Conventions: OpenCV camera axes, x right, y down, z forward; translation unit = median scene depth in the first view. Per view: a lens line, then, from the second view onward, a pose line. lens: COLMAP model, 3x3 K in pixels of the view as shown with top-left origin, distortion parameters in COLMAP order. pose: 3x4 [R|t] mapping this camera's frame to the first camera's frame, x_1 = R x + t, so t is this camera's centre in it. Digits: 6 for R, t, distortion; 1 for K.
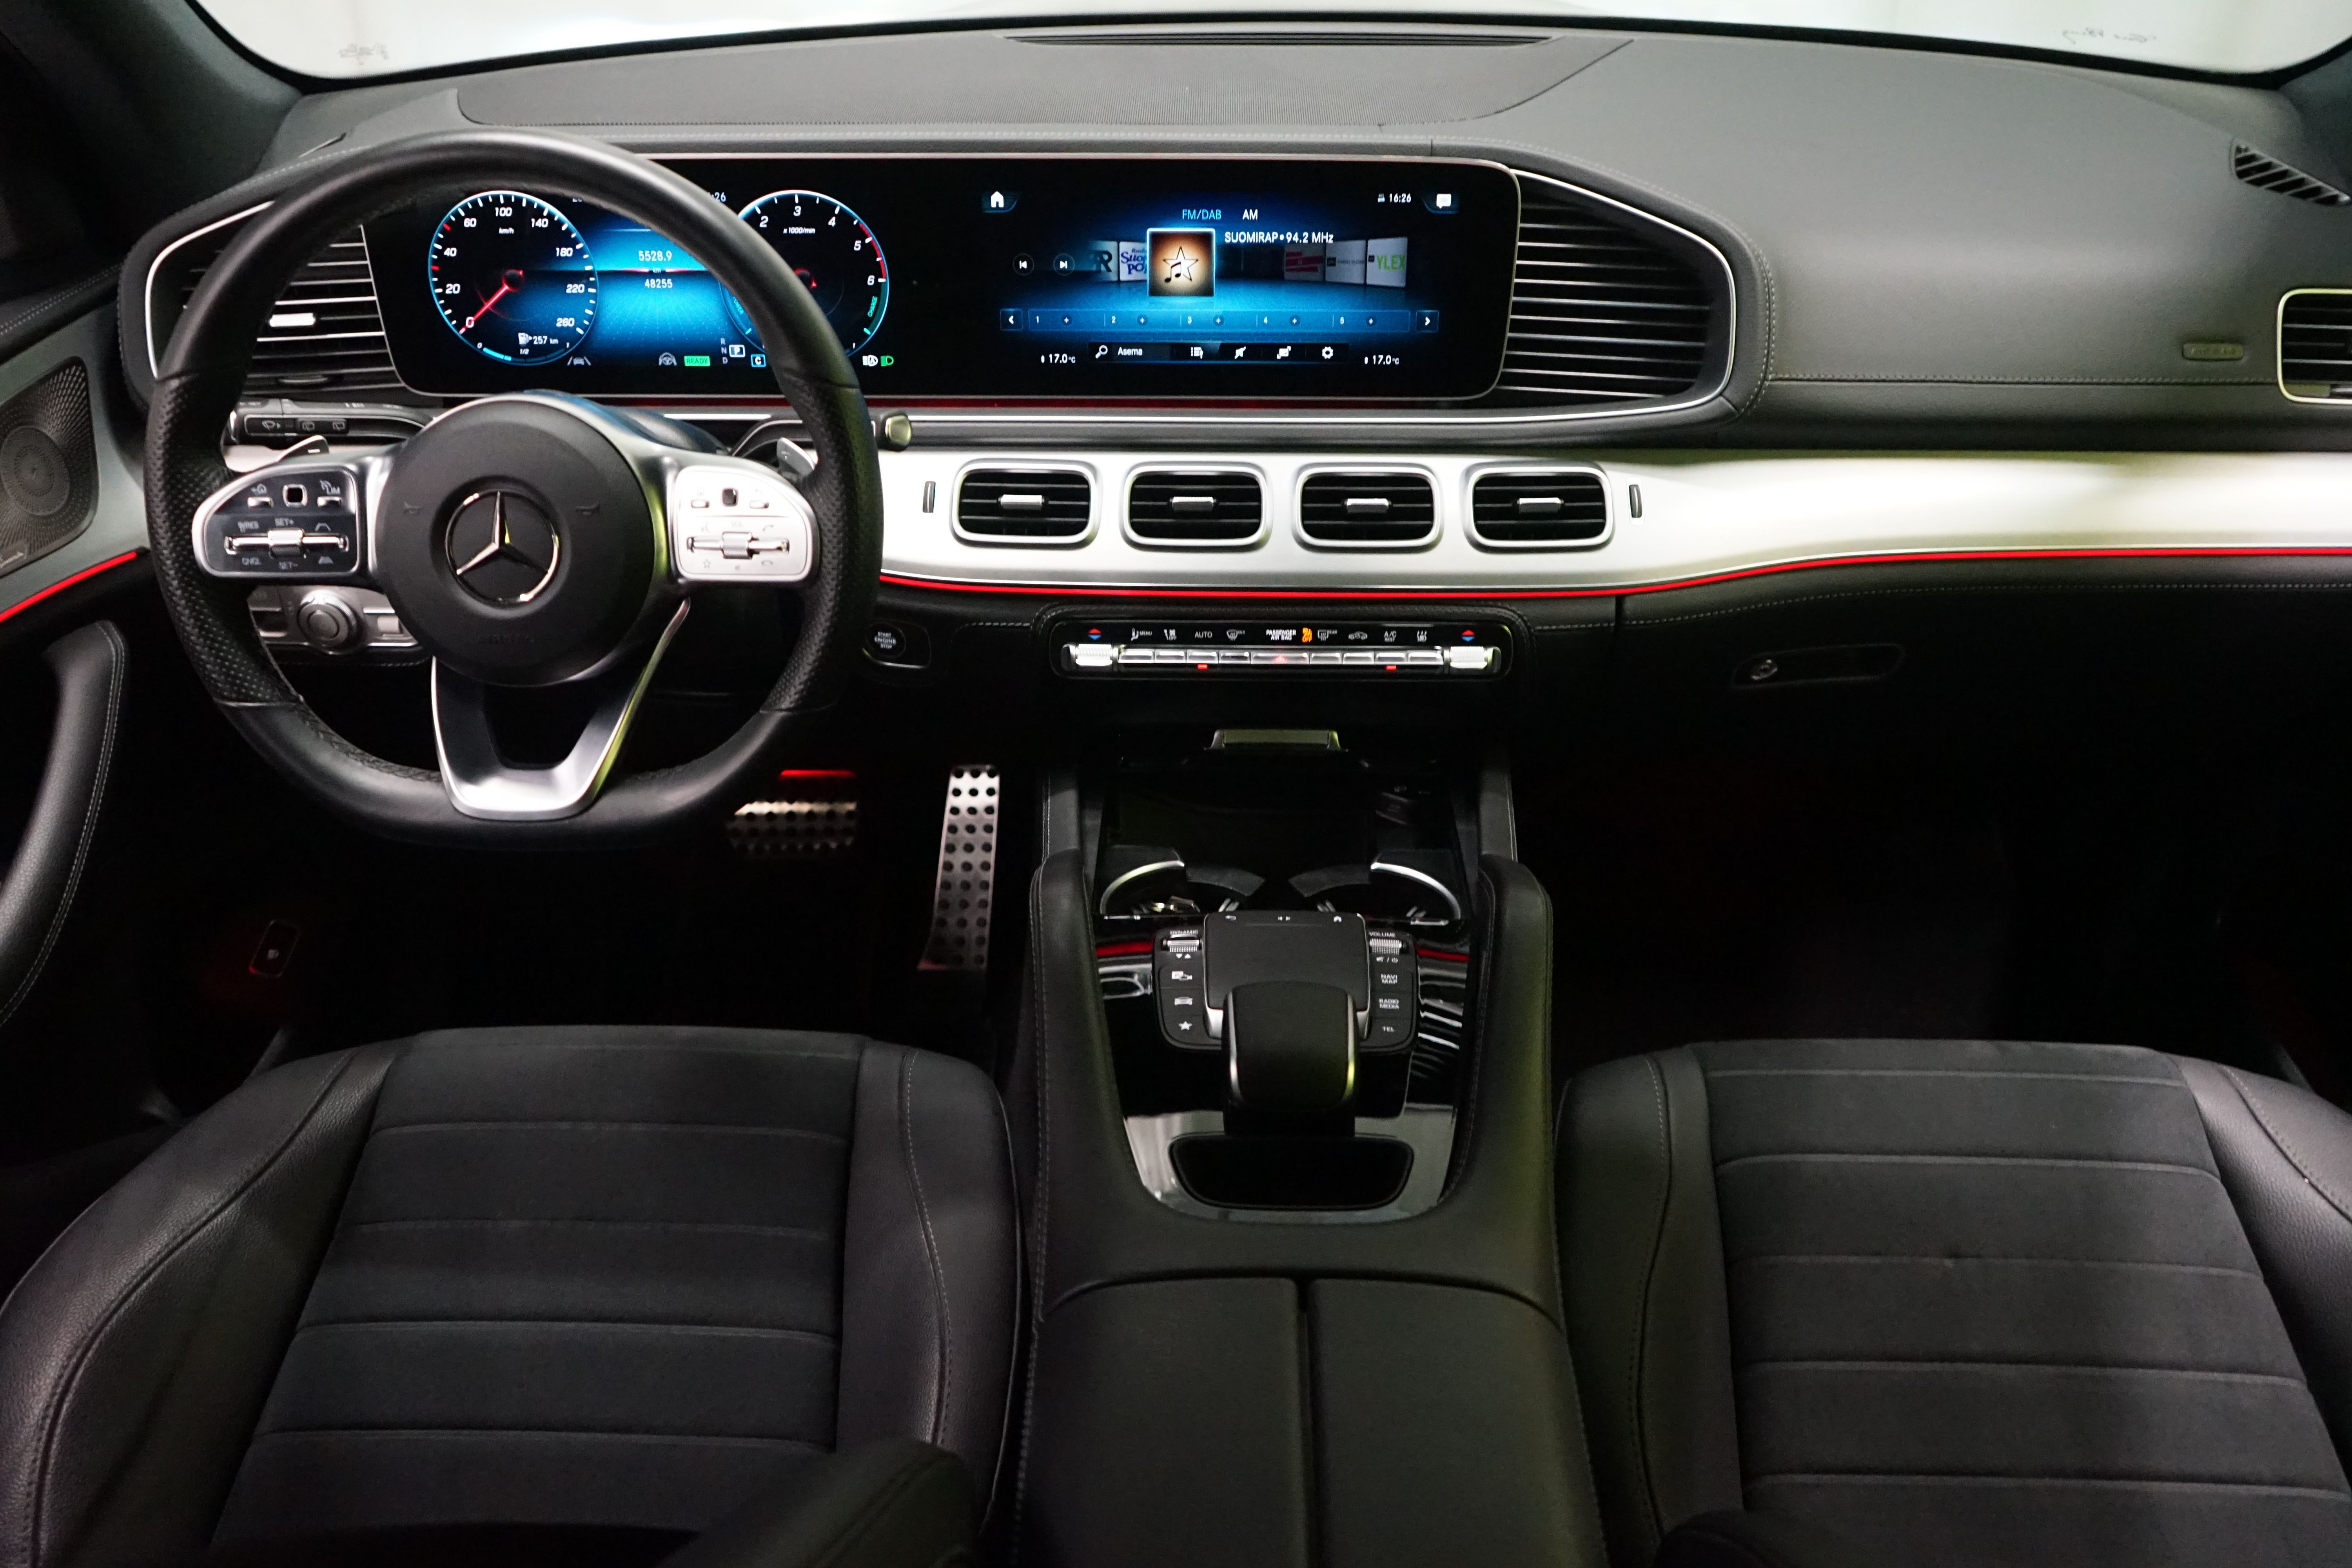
lens RADIAL K [[1887.9, 0, 1184.0], [0, 1887.9, 784.8], [0, 0, 1]] dist [-0.011588, 0.007293]
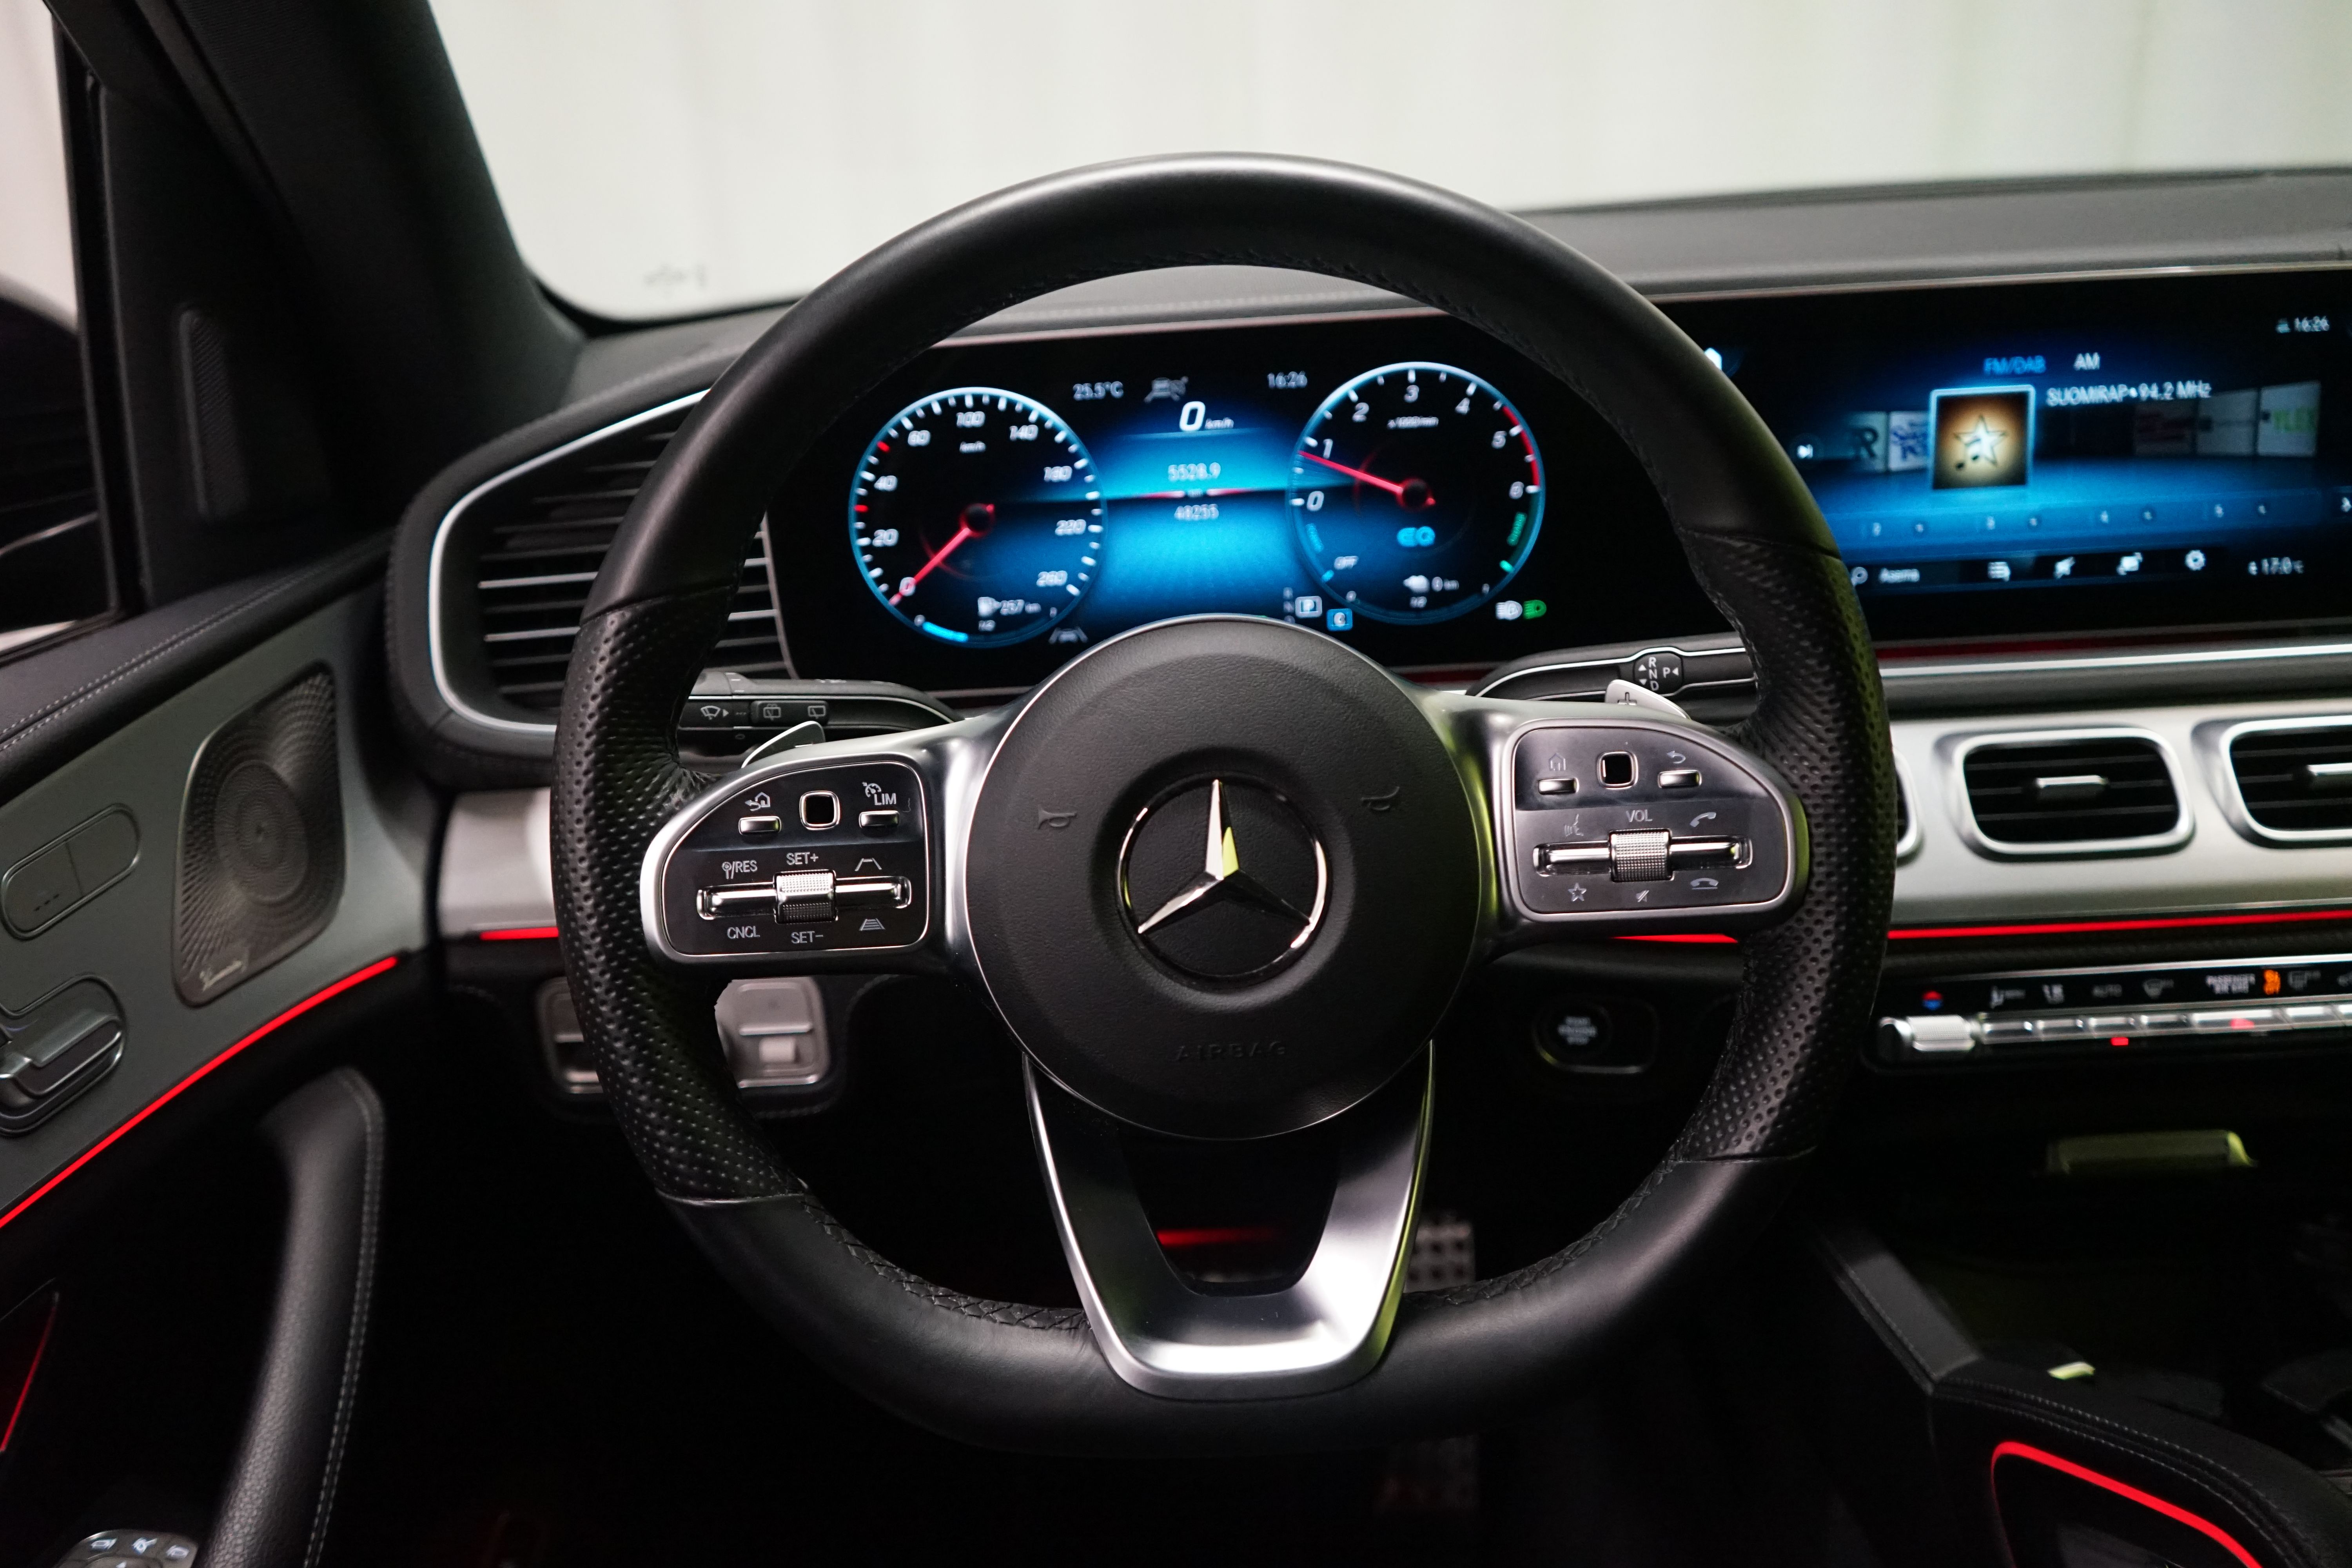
lens RADIAL K [[1887.9, 0, 1167.9], [0, 1887.9, 780.6], [0, 0, 1]] dist [-0.011588, 0.007293]
pose [[0.998420, -0.055653, 0.007766, -0.302128], [0.056019, 0.974931, -0.215342, -0.030200], [0.004413, 0.215437, 0.976508, 0.370867]]
